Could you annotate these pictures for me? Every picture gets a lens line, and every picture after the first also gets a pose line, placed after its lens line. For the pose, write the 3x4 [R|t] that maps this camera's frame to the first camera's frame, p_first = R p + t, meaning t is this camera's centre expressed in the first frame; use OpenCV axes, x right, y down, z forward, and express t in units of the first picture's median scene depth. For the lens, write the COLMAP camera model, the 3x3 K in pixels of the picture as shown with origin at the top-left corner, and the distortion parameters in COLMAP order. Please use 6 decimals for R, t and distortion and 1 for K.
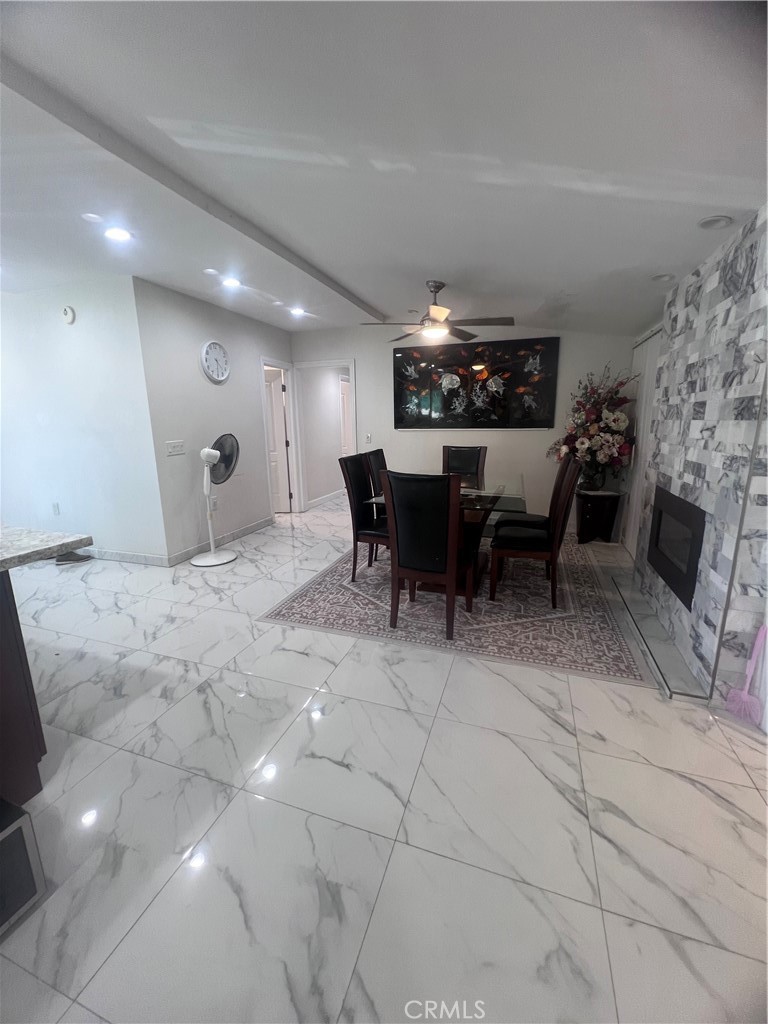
lens RADIAL K [[410.8, 0, 385.7], [0, 410.8, 508.3], [0, 0, 1]] dist [-0.002421, 0.000260]
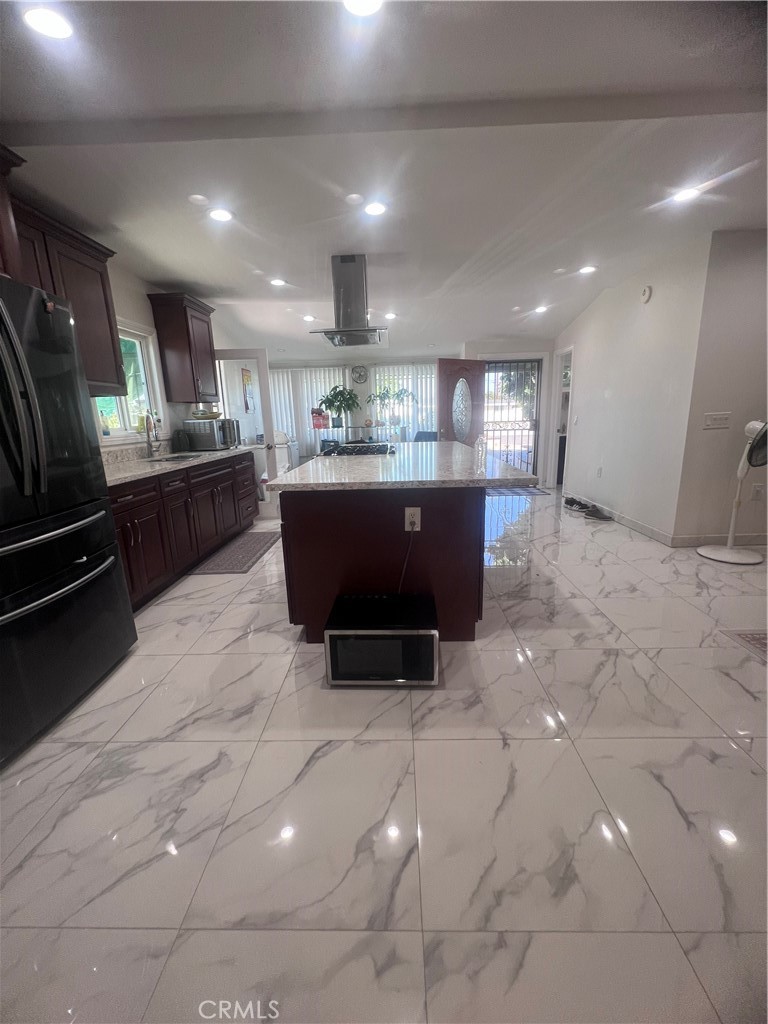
lens RADIAL K [[410.8, 0, 389.9], [0, 410.8, 509.6], [0, 0, 1]] dist [-0.002421, 0.000260]
pose [[0.307240, 0.215938, -0.926809, 0.156516], [-0.172559, 0.970411, 0.168894, 0.012936], [0.935856, 0.108039, 0.335411, 0.075874]]
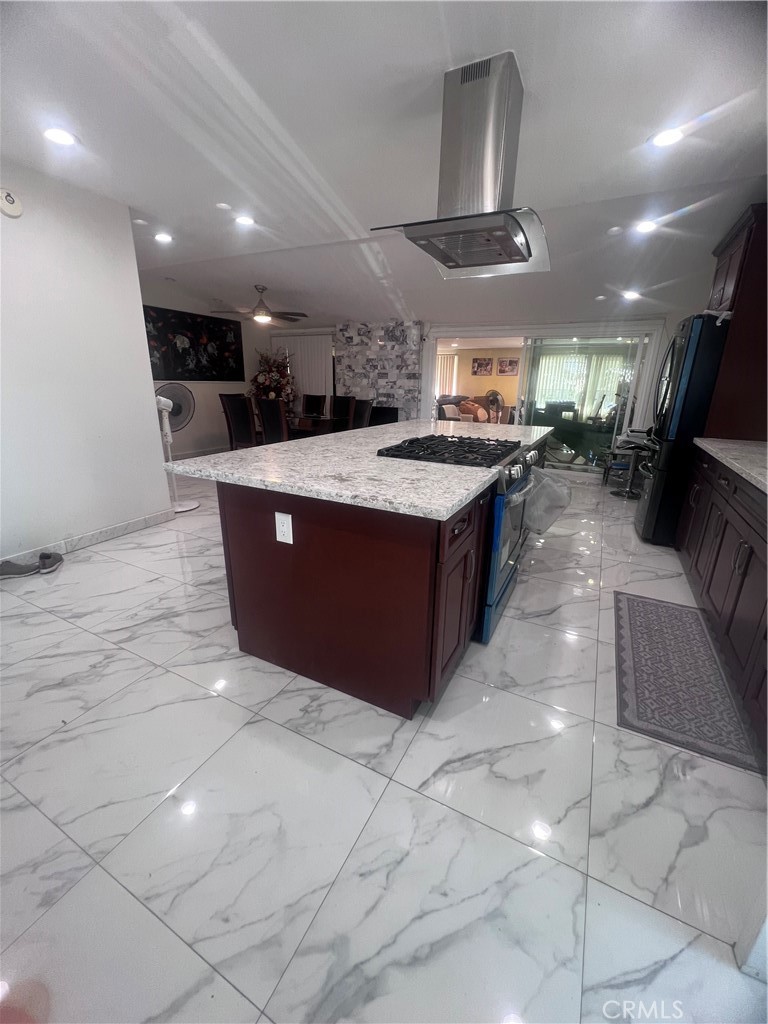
lens RADIAL K [[410.8, 0, 388.7], [0, 410.8, 509.4], [0, 0, 1]] dist [-0.002421, 0.000260]
pose [[0.142775, -0.280120, 0.949288, -1.632834], [0.185410, 0.949705, 0.252357, -0.039481], [-0.972234, 0.139977, 0.187532, 0.357156]]
